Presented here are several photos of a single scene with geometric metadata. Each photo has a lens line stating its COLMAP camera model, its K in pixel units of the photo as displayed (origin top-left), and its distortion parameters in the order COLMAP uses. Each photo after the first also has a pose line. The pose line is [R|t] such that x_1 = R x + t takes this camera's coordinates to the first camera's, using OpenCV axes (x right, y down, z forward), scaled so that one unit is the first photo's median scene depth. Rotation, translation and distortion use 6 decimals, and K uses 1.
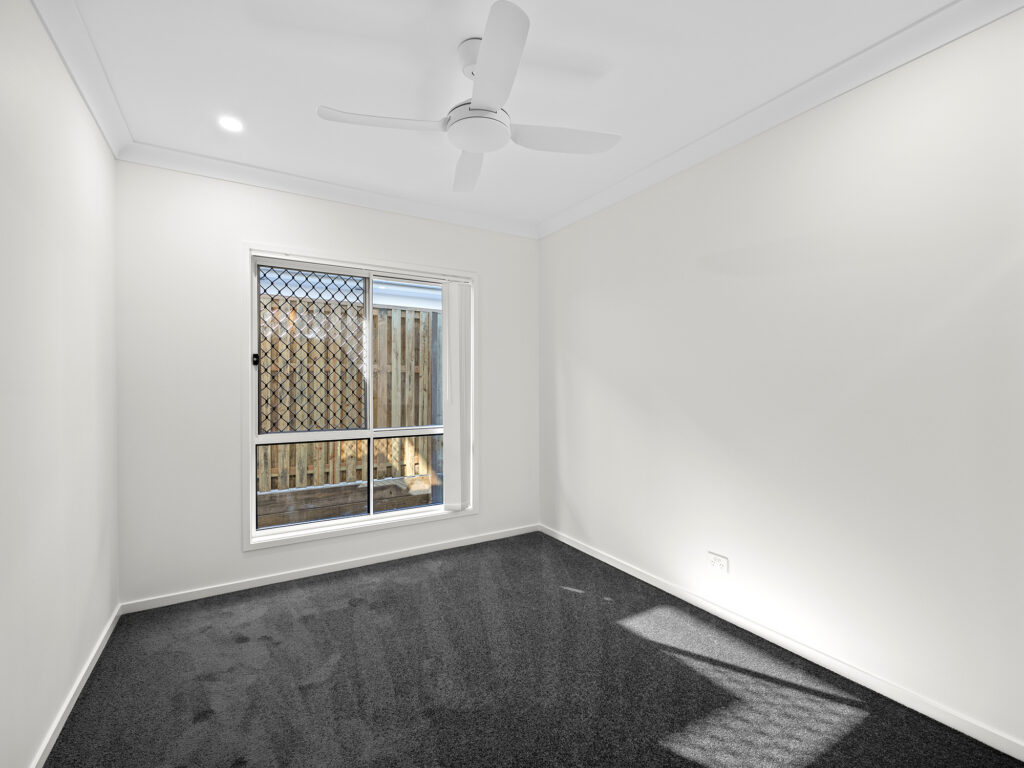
lens RADIAL K [[467.8, 0, 530.6], [0, 467.8, 385.7], [0, 0, 1]] dist [-0.006373, -0.001977]
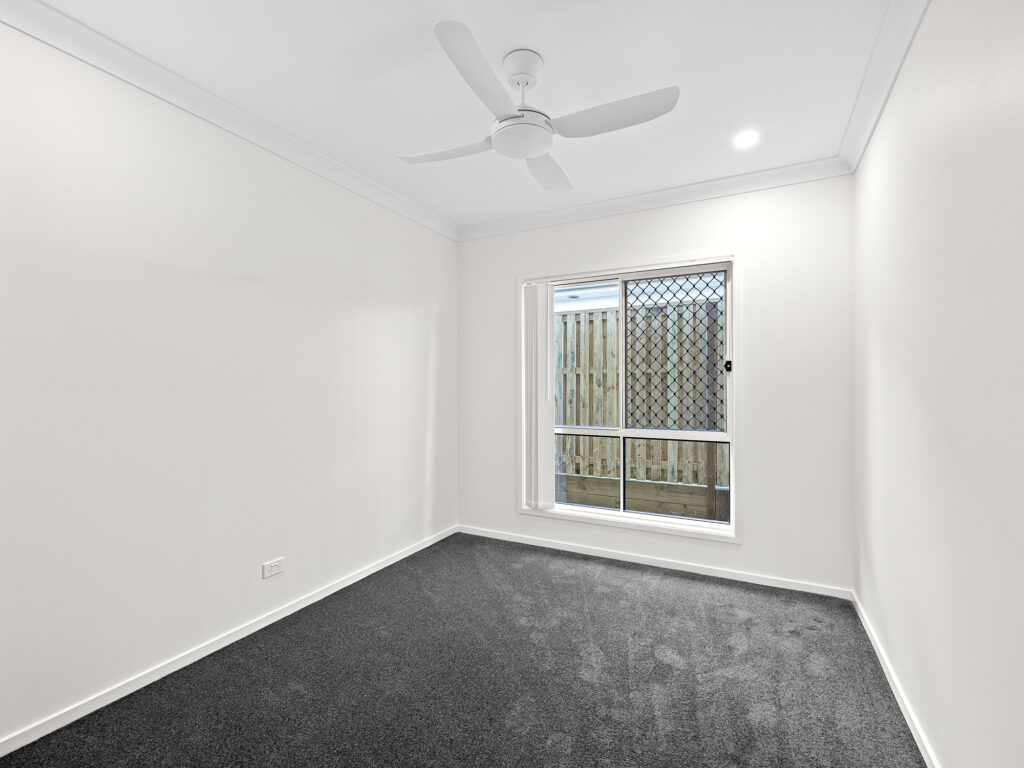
lens RADIAL K [[467.8, 0, 509.0], [0, 467.8, 382.6], [0, 0, 1]] dist [-0.006373, -0.001977]
pose [[0.496876, -0.001721, -0.867820, 0.362503], [-0.004519, 0.999979, -0.004570, -0.001610], [0.867810, 0.006193, 0.496858, 0.228581]]
